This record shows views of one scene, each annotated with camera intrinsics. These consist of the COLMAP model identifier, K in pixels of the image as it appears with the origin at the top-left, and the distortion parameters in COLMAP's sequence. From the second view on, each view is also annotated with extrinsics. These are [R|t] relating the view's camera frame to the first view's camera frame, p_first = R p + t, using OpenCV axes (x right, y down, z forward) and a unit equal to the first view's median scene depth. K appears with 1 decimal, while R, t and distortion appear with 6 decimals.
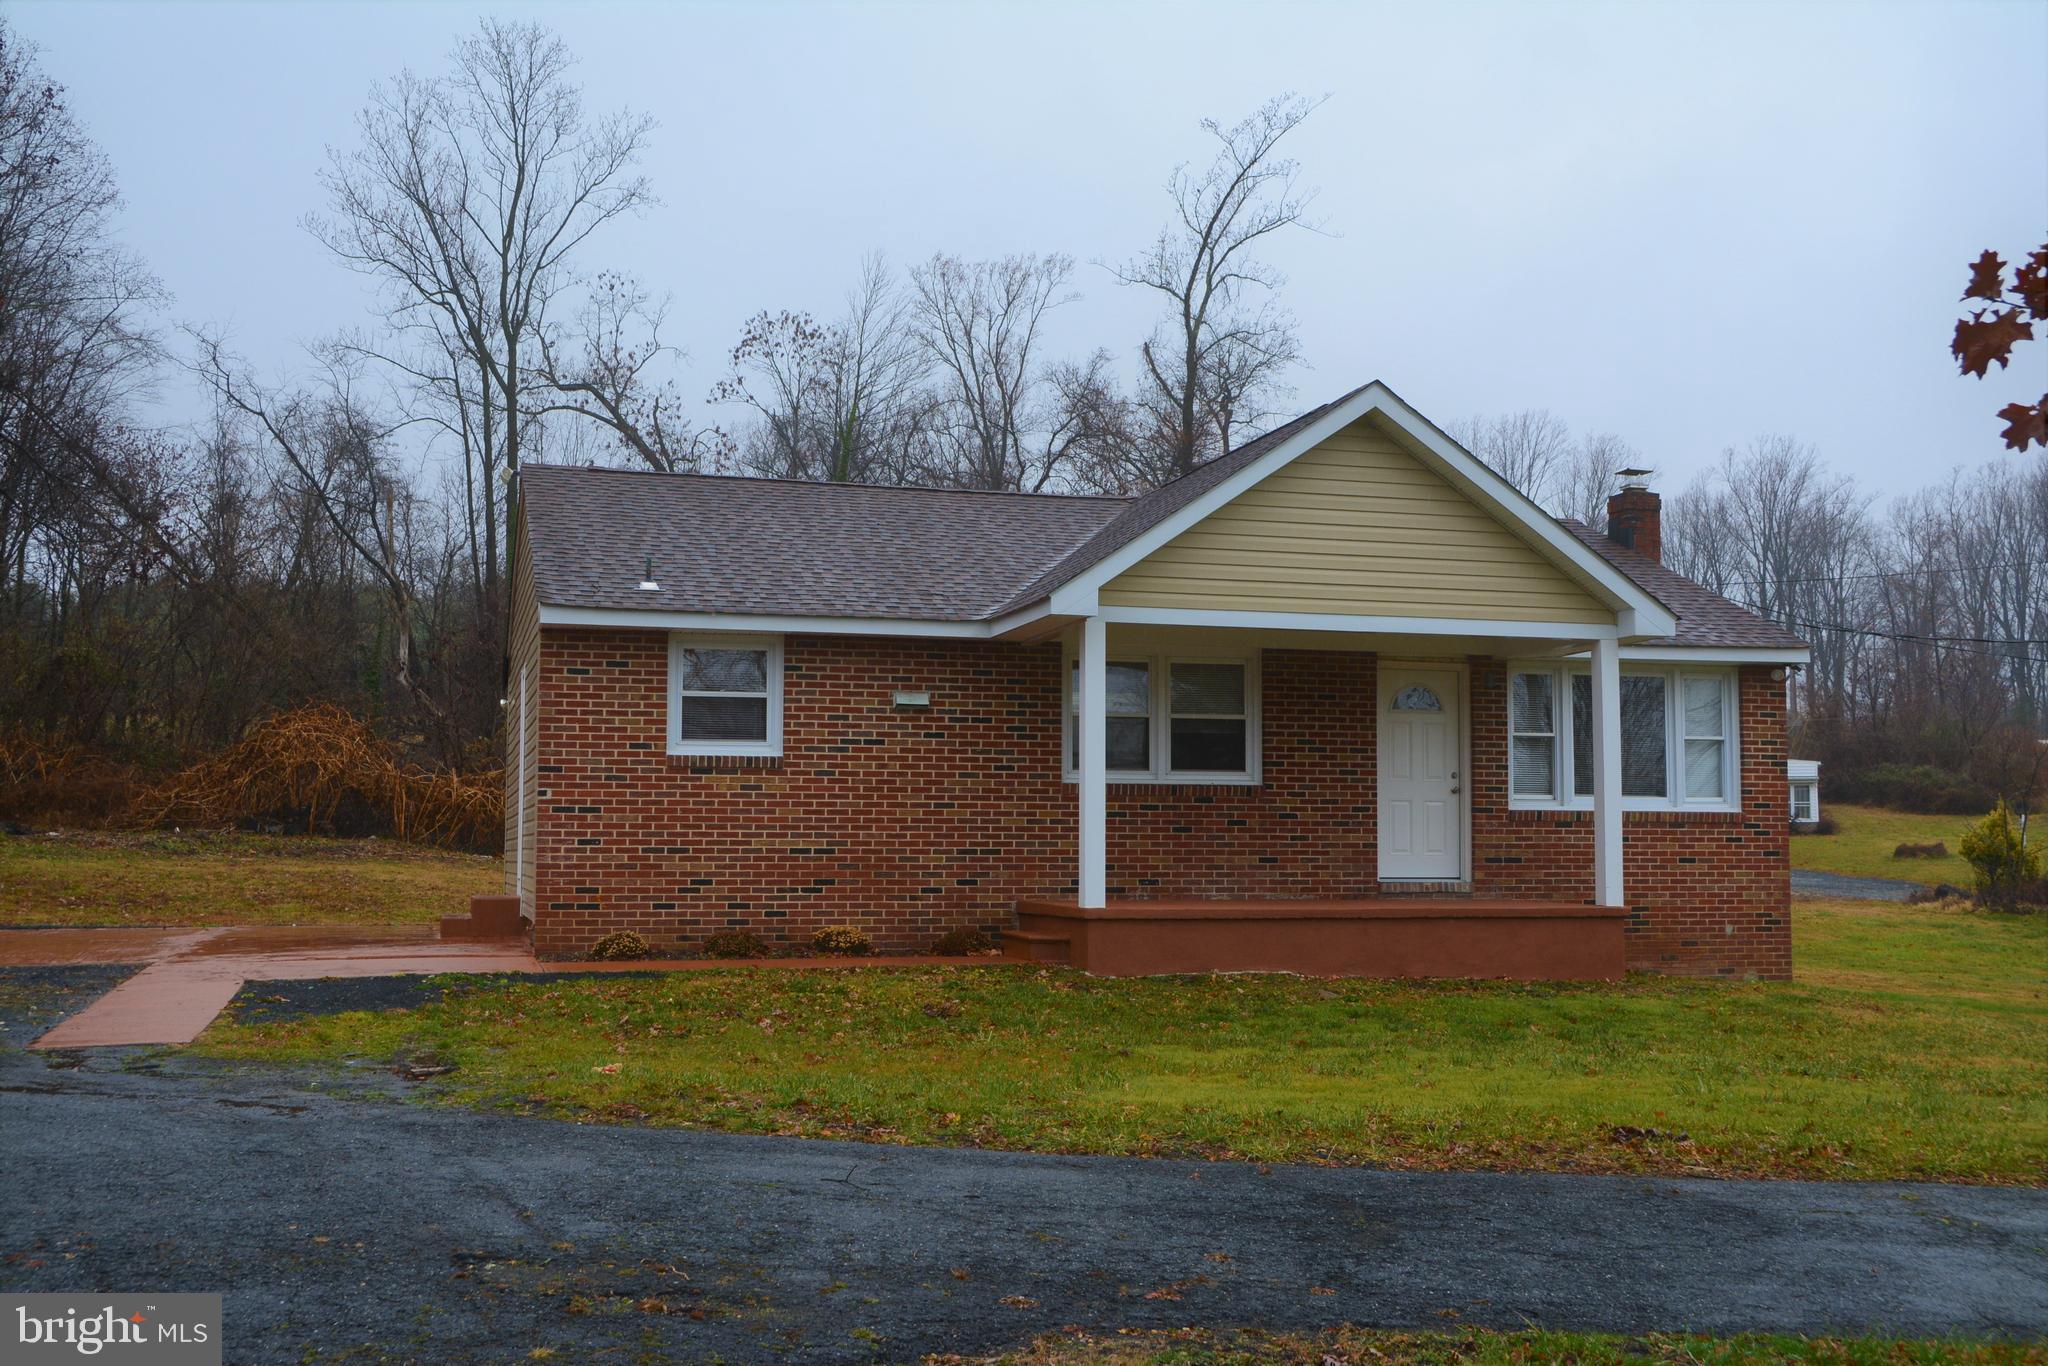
lens RADIAL K [[2071.8, 0, 1026.6], [0, 2071.8, 686.9], [0, 0, 1]] dist [-0.008620, 0.000000]
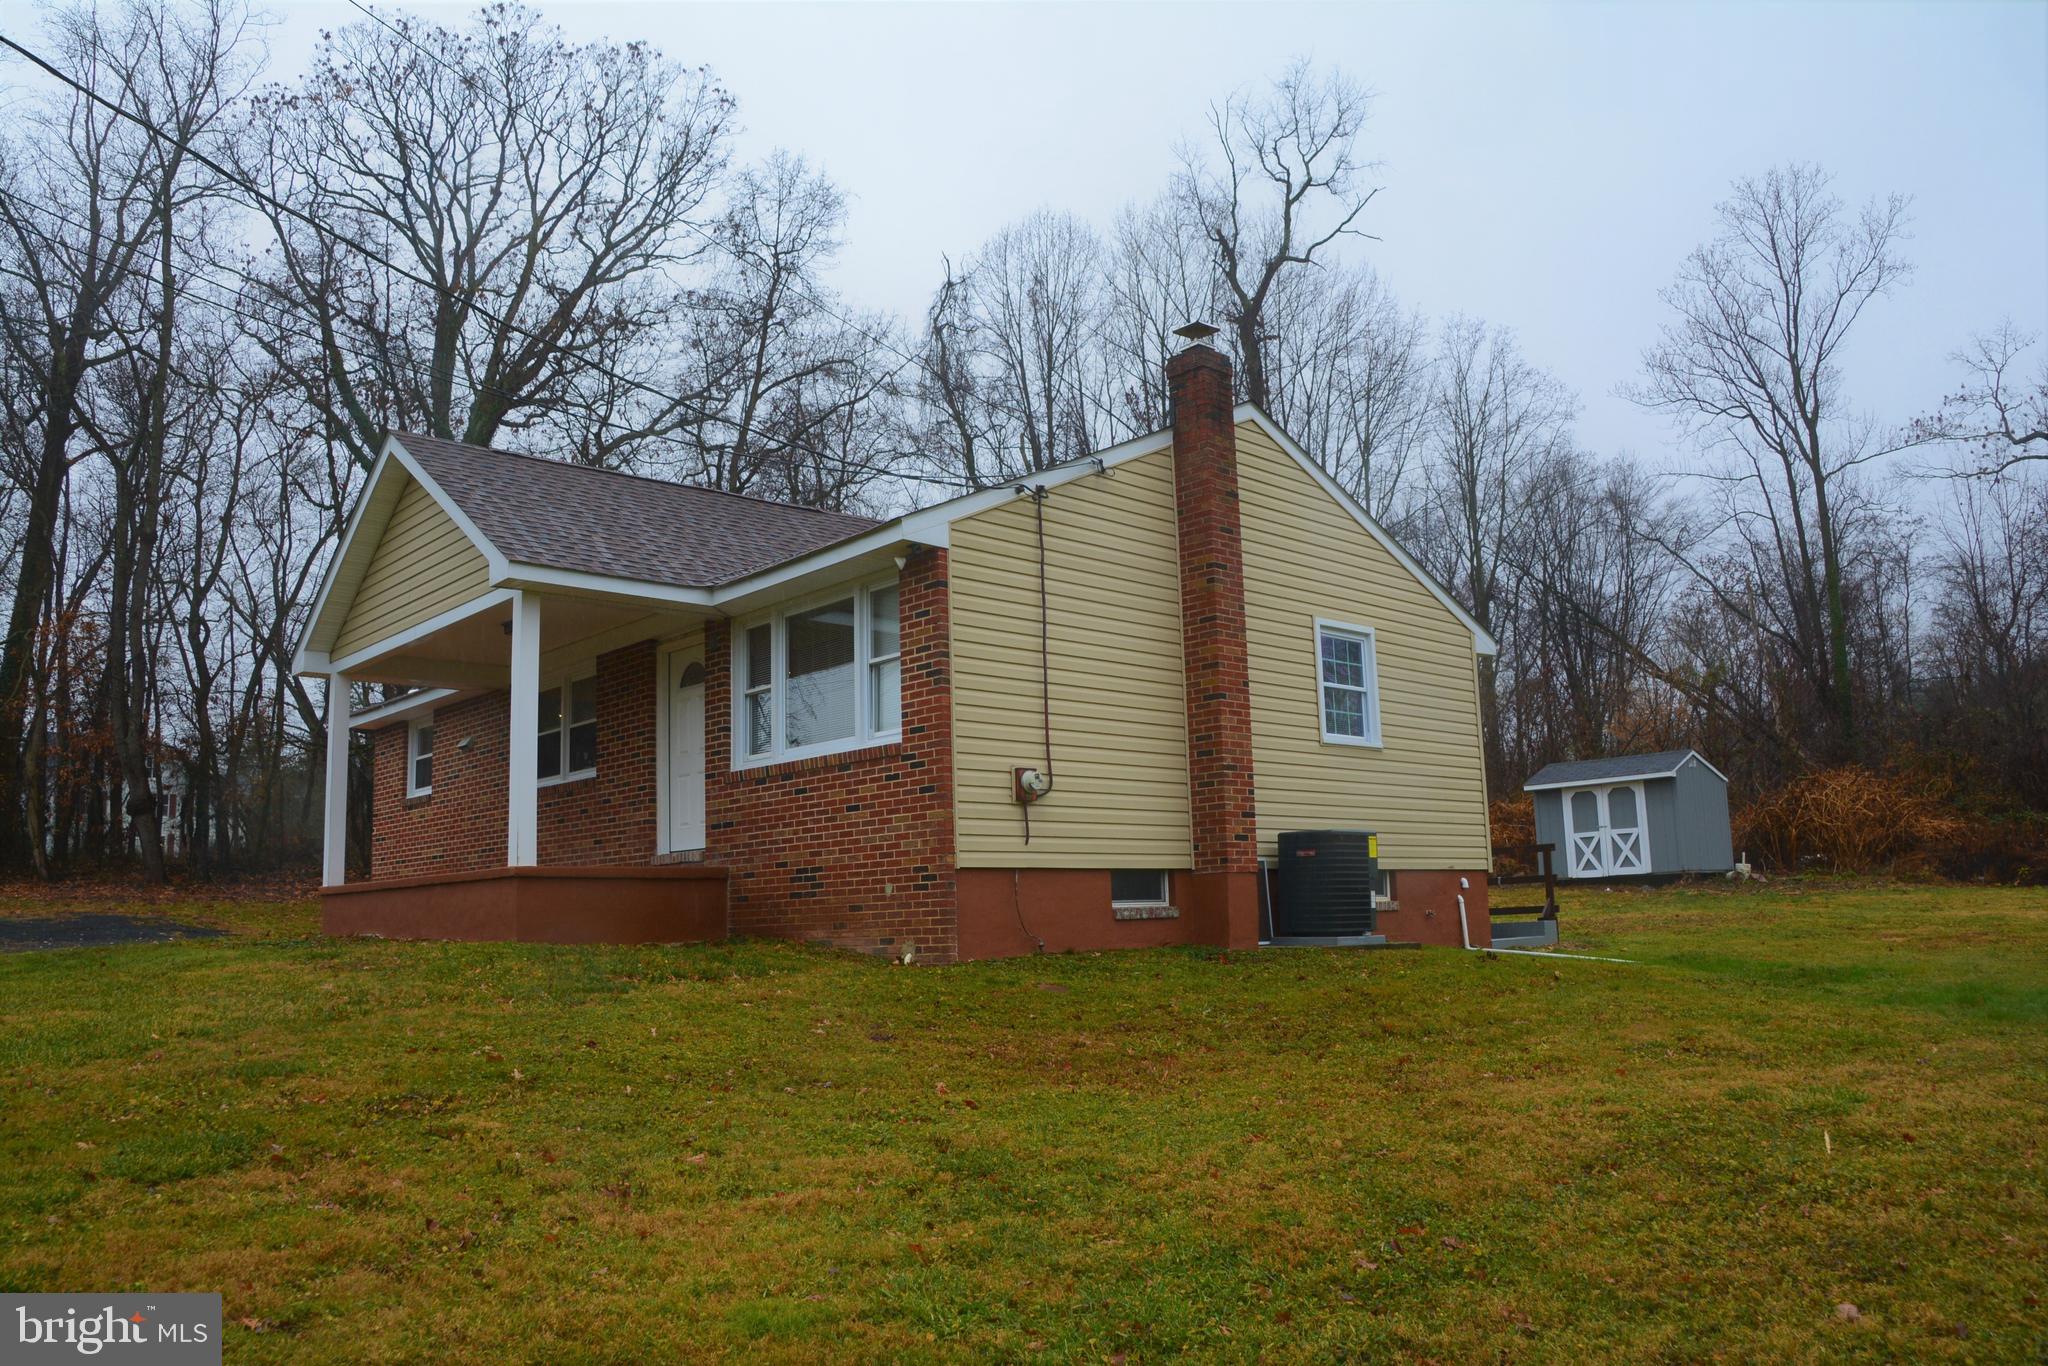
lens RADIAL K [[1517.5, 0, 1031.2], [0, 1517.5, 679.1], [0, 0, 1]] dist [-0.108183, 0.055485]
pose [[0.448501, -0.163399, -0.878719, 1.035843], [0.103906, 0.986013, -0.130317, 0.138167], [0.887722, -0.032857, 0.459206, 0.908688]]
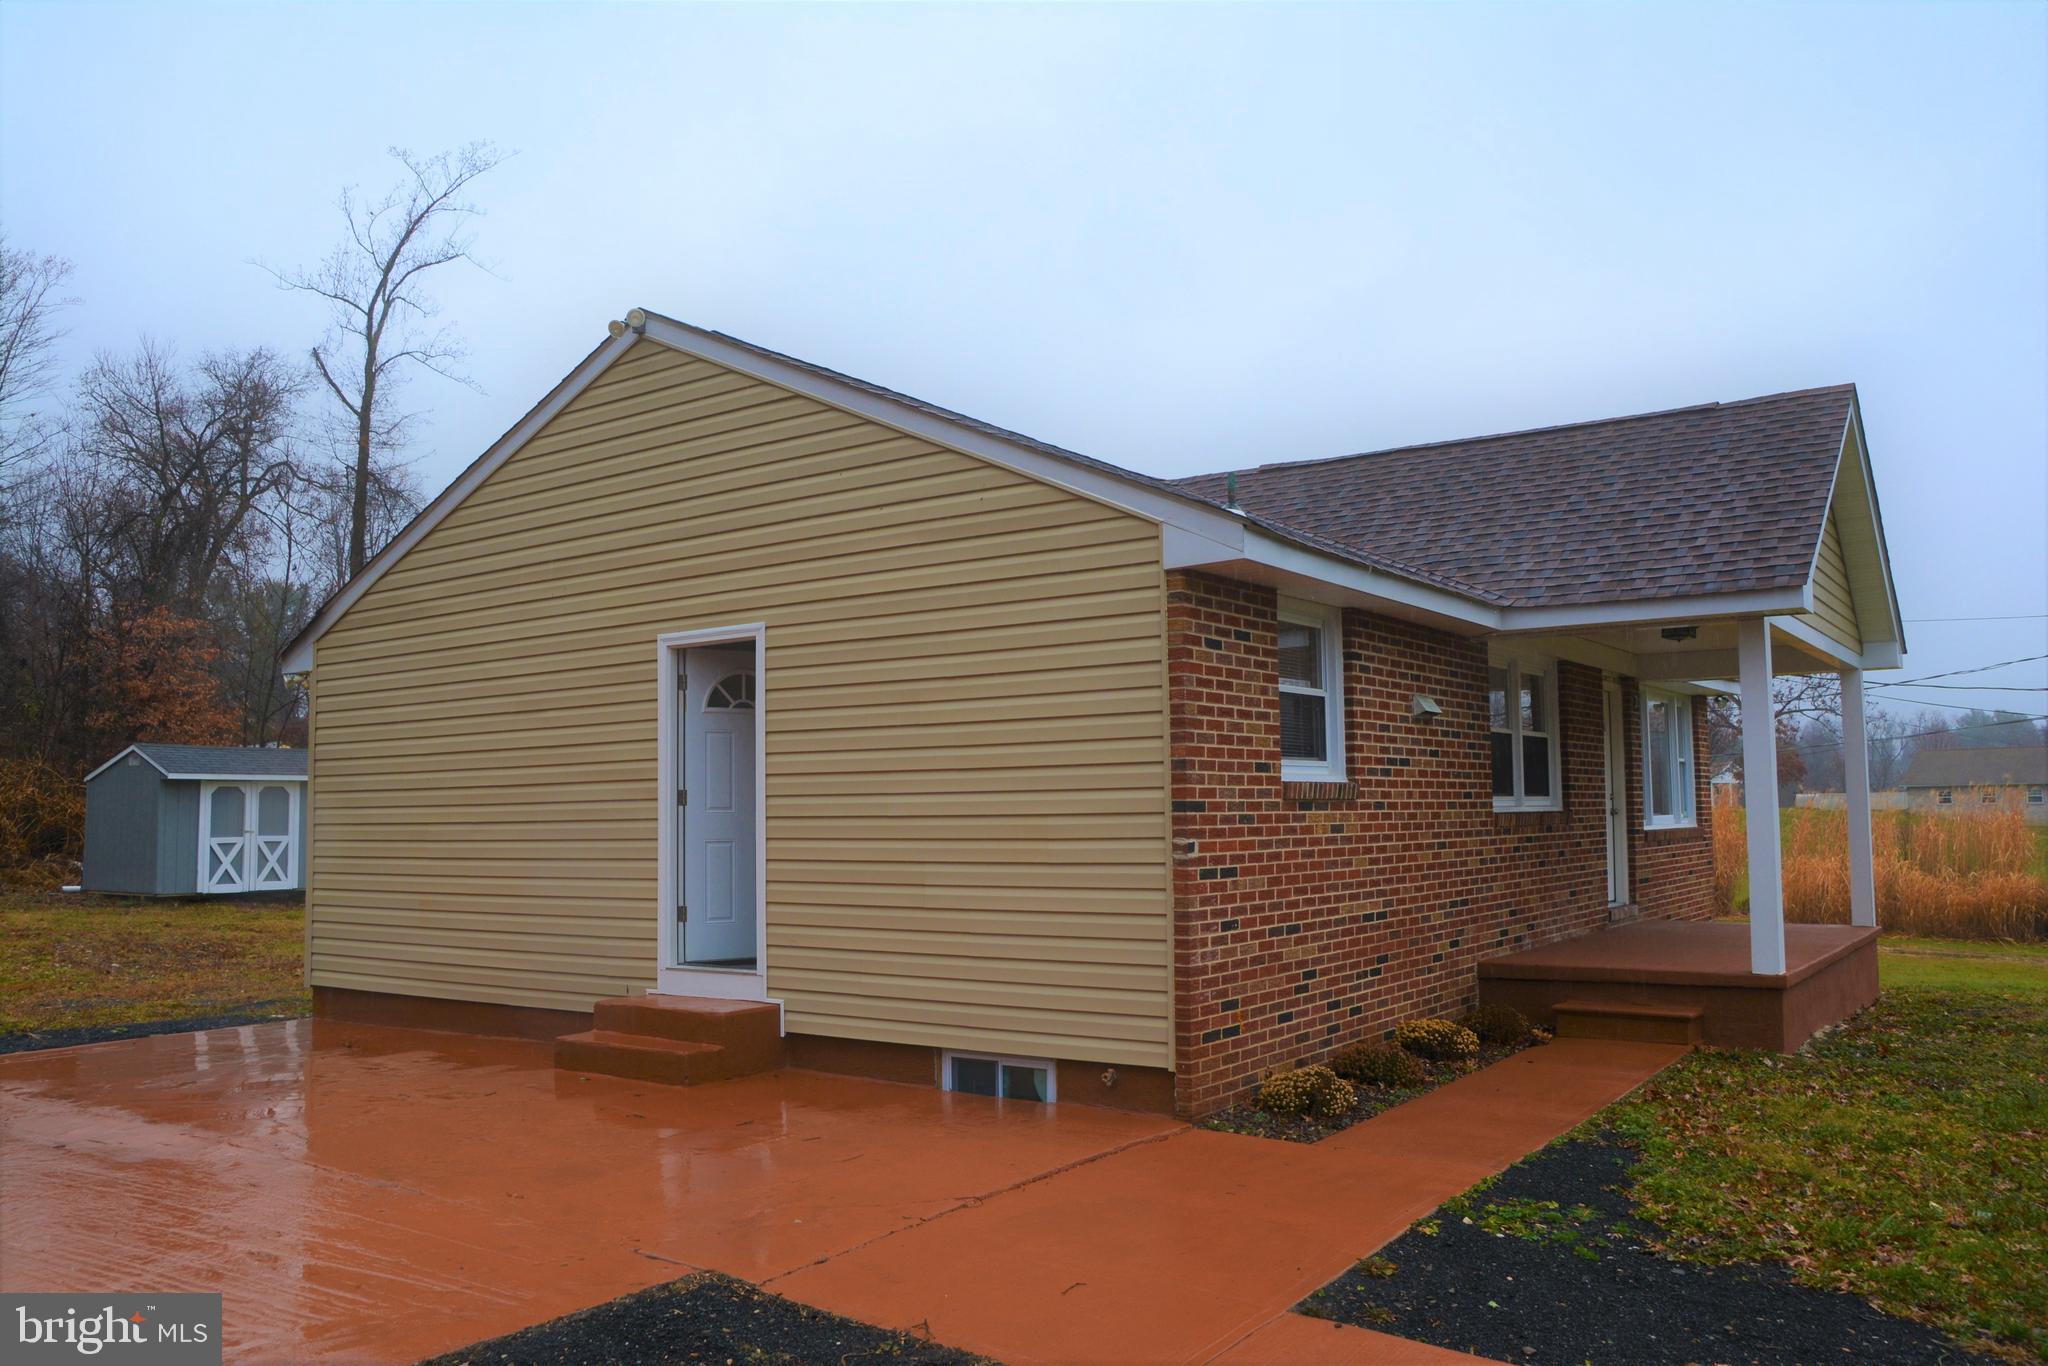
lens RADIAL K [[1581.6, 0, 1038.7], [0, 1581.6, 699.7], [0, 0, 1]] dist [-0.095454, 0.080821]
pose [[0.777911, 0.033391, 0.627487, -0.529791], [-0.034495, 0.999351, -0.010415, 0.014897], [-0.627427, -0.013544, 0.778557, 0.653810]]
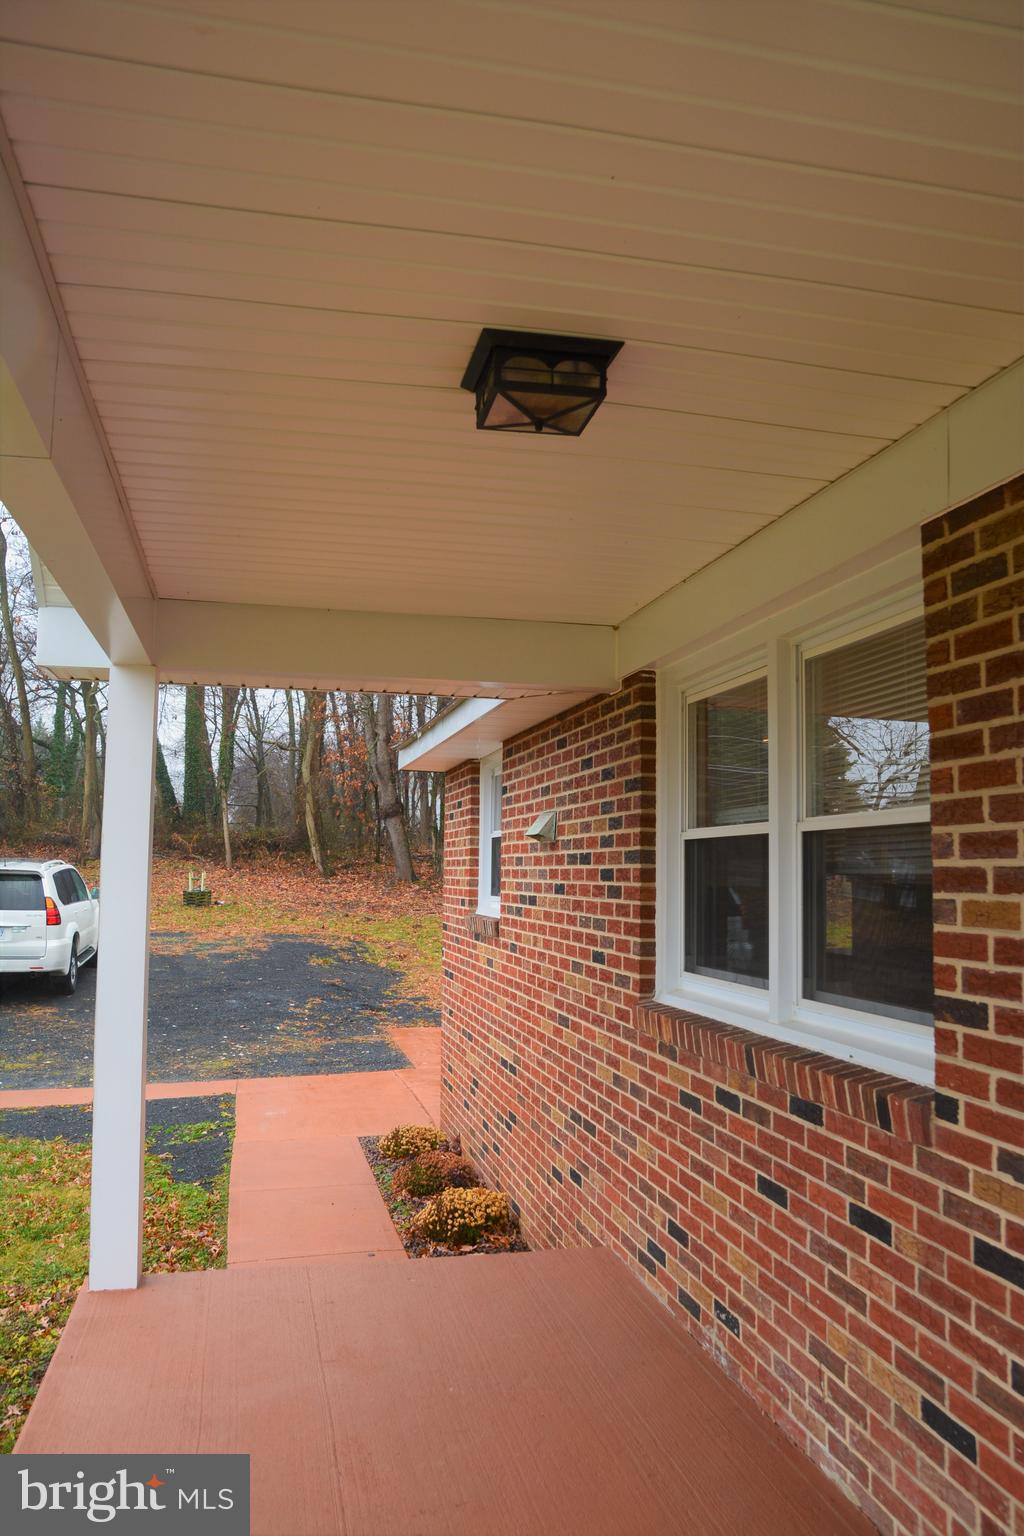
lens RADIAL K [[1138.1, 0, 514.2], [0, 1138.1, 766.3], [0, 0, 1]] dist [-0.108183, 0.055485]
pose [[-0.059206, -0.096375, -0.993583, 0.262996], [0.066951, 0.992704, -0.100279, 0.020867], [0.995998, -0.072458, -0.052322, 1.025281]]
